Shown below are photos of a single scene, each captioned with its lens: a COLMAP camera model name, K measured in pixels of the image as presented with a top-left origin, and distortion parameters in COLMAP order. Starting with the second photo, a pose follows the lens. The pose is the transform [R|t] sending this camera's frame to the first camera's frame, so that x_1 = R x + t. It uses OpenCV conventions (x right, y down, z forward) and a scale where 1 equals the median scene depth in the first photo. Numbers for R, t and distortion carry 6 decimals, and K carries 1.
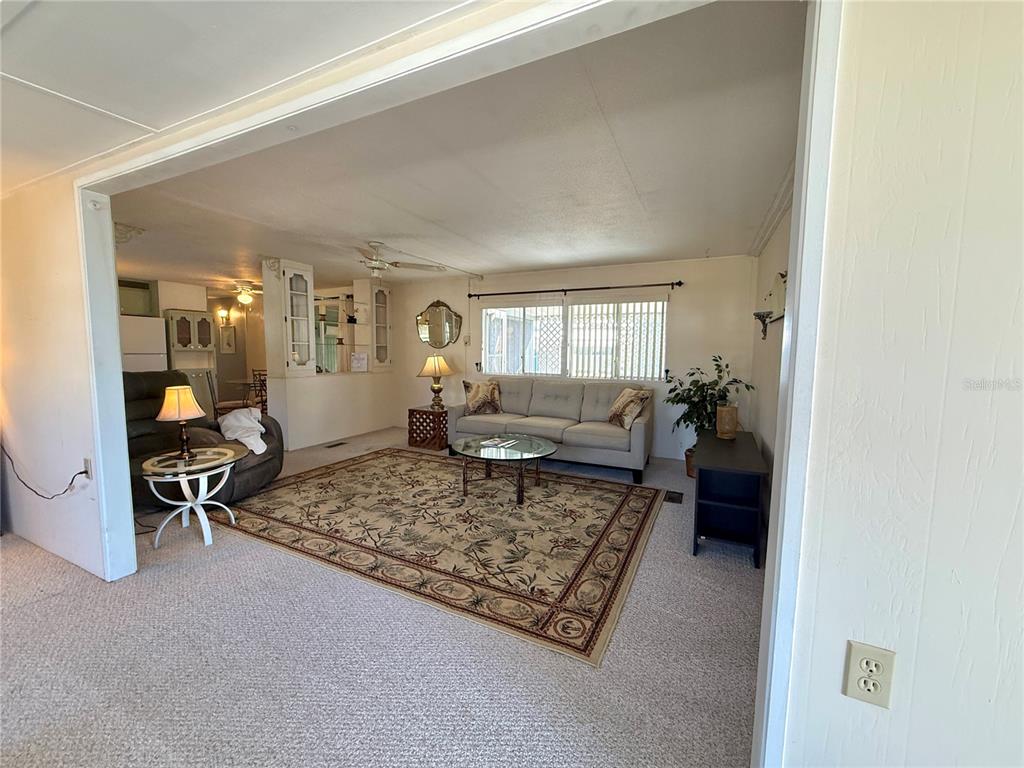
lens RADIAL K [[409.1, 0, 511.1], [0, 409.1, 383.4], [0, 0, 1]] dist [0.002345, -0.000266]
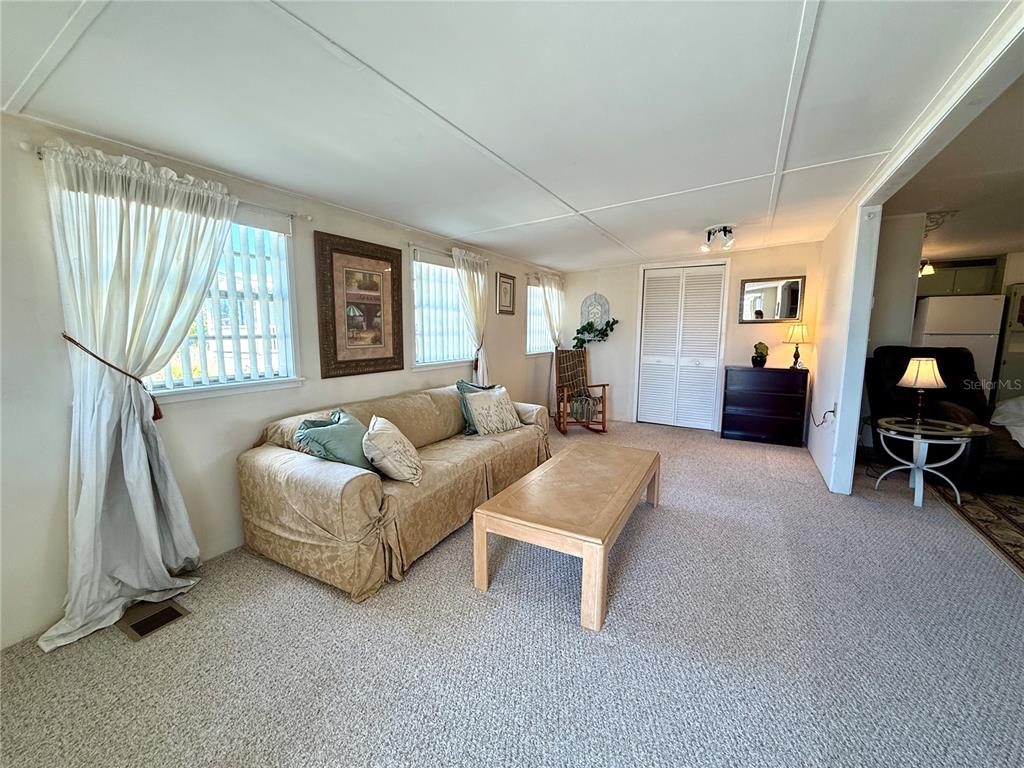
lens RADIAL K [[409.1, 0, 509.9], [0, 409.1, 385.7], [0, 0, 1]] dist [0.002345, -0.000266]
pose [[-0.081607, 0.123069, -0.989037, 0.269118], [-0.083591, 0.988005, 0.129838, 0.022013], [0.993153, 0.093270, -0.070341, -0.012359]]
